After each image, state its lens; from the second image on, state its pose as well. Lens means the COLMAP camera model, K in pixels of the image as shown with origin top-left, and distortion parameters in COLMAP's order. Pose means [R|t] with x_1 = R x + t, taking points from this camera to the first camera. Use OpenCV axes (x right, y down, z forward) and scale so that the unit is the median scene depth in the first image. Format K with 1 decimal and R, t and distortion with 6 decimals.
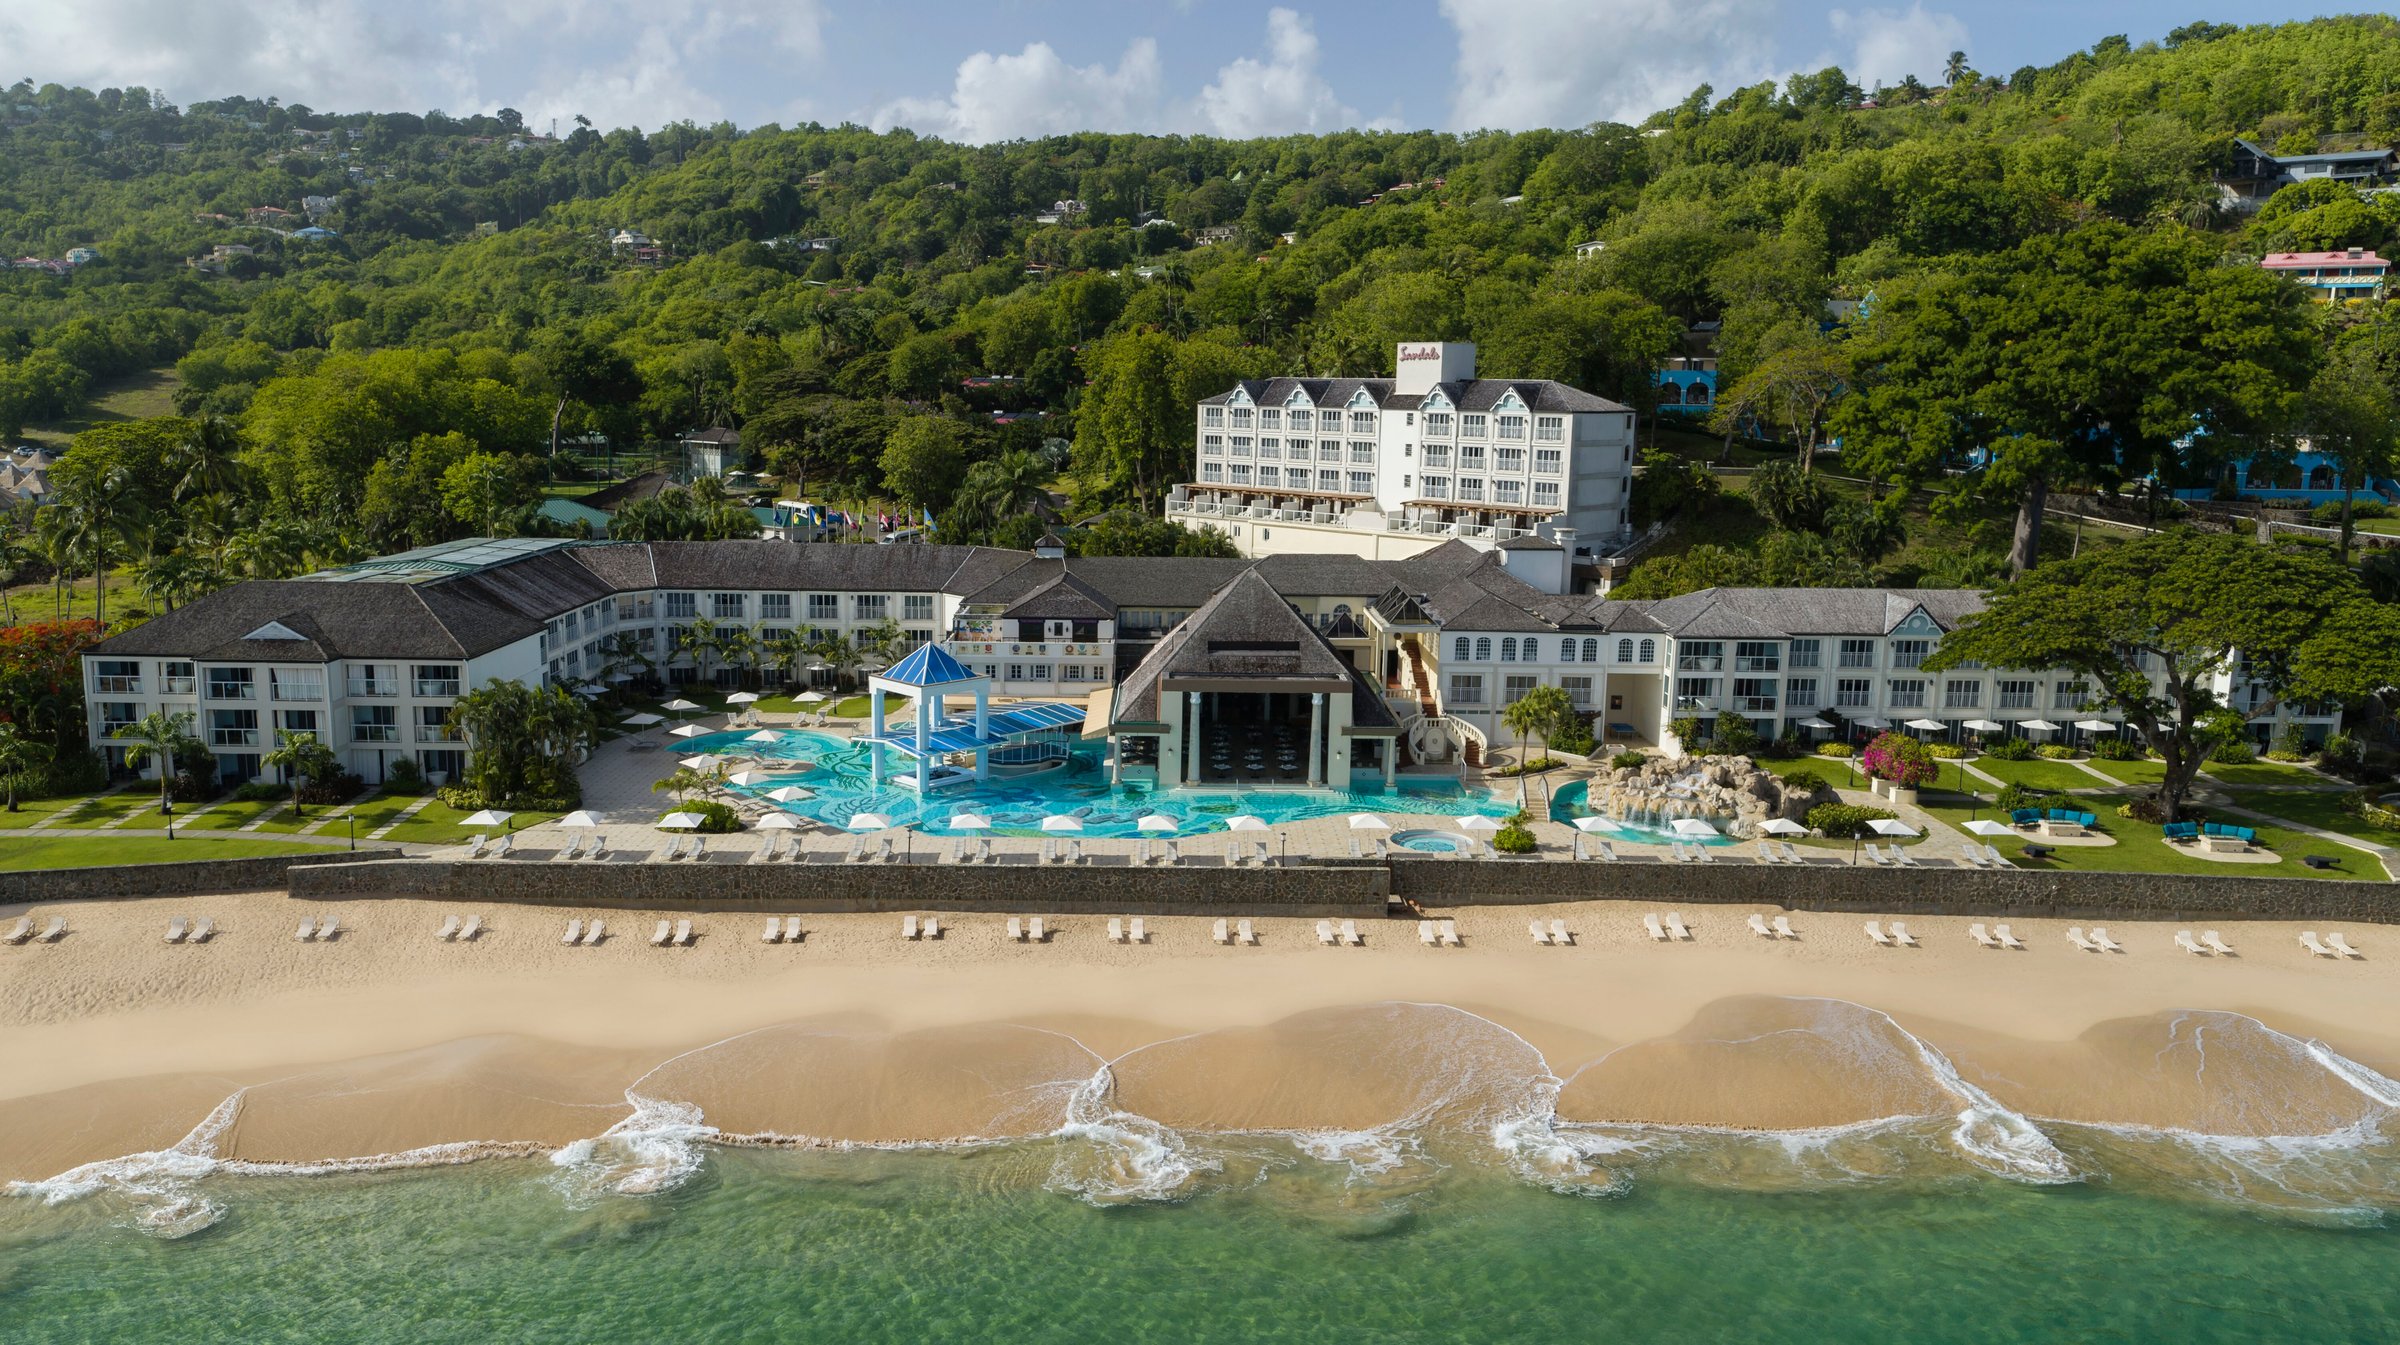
lens RADIAL K [[1694.7, 0, 1200.0], [0, 1694.7, 672.5], [0, 0, 1]] dist [-0.001860, -0.002131]
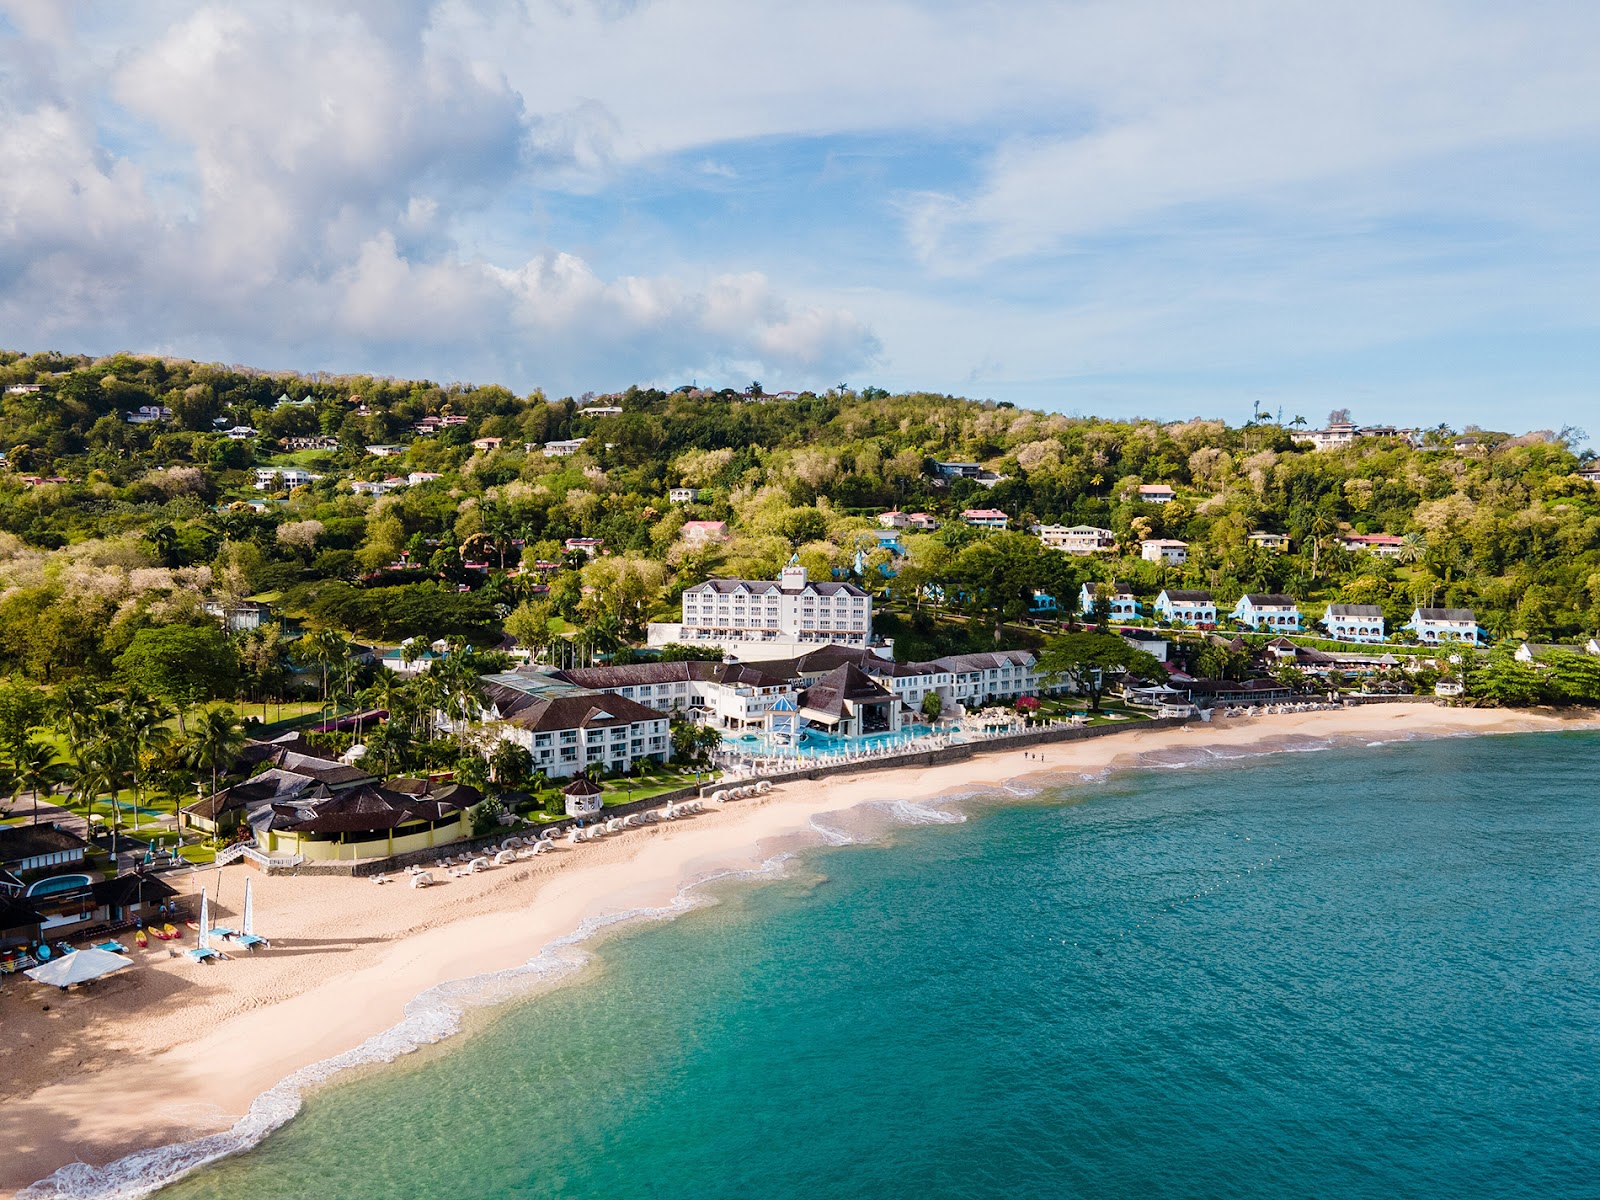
lens RADIAL K [[1179.5, 0, 800.0], [0, 1179.5, 600.0], [0, 0, 1]] dist [0.006448, 0.003347]
pose [[0.820065, -0.044424, 0.570543, -1.265720], [0.094936, 0.993728, -0.059083, -0.059239], [-0.564340, 0.102617, 0.819140, -0.660873]]
